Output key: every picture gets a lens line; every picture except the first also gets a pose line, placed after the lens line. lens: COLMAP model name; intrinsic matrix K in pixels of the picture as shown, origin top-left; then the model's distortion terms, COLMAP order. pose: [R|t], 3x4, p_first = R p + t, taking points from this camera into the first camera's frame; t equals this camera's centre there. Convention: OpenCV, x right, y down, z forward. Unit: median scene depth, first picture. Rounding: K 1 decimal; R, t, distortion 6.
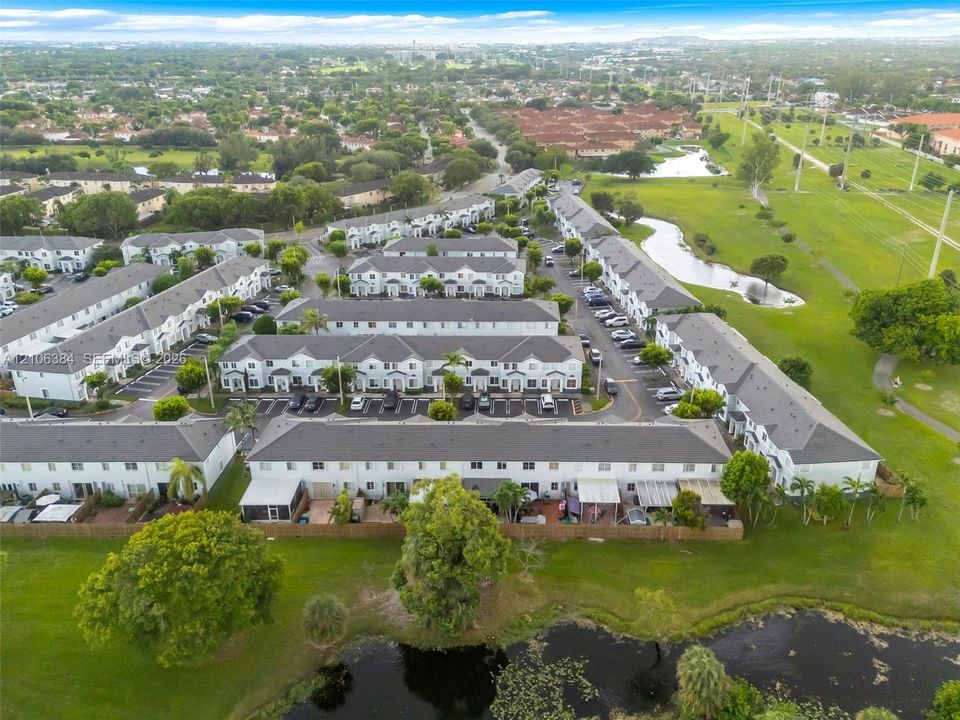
lens RADIAL K [[720.5, 0, 481.7], [0, 720.5, 354.5], [0, 0, 1]] dist [0.075075, -0.046155]
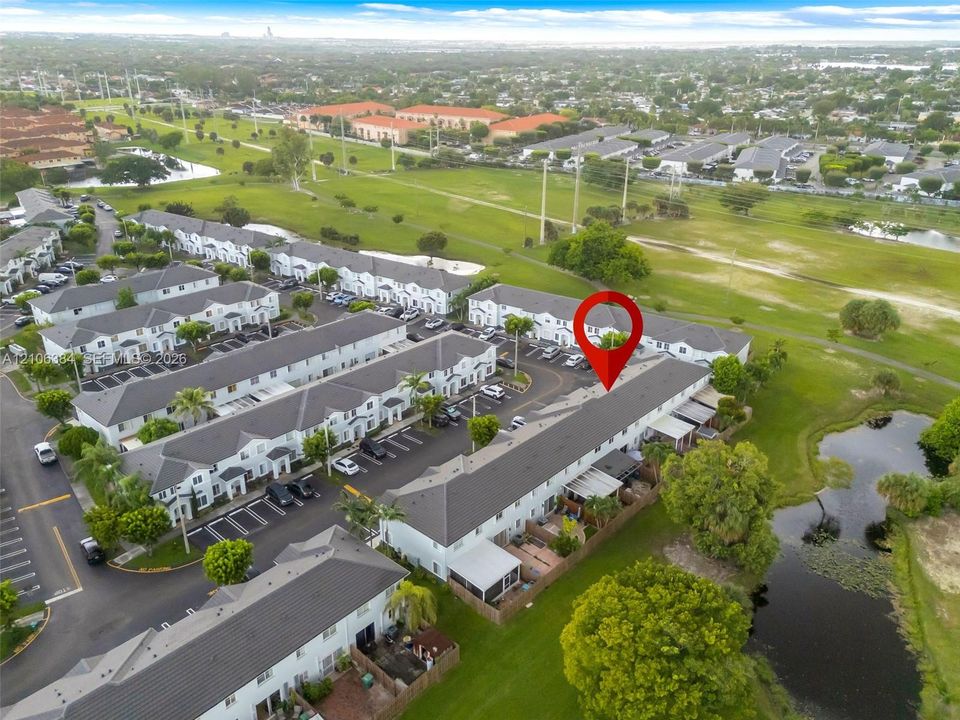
lens RADIAL K [[720.5, 0, 482.0], [0, 720.5, 365.2], [0, 0, 1]] dist [0.075075, -0.046155]
pose [[0.654569, -0.297585, 0.694969, -0.451097], [0.284996, 0.948579, 0.137752, -0.084355], [-0.700226, 0.107896, 0.705721, 0.205733]]
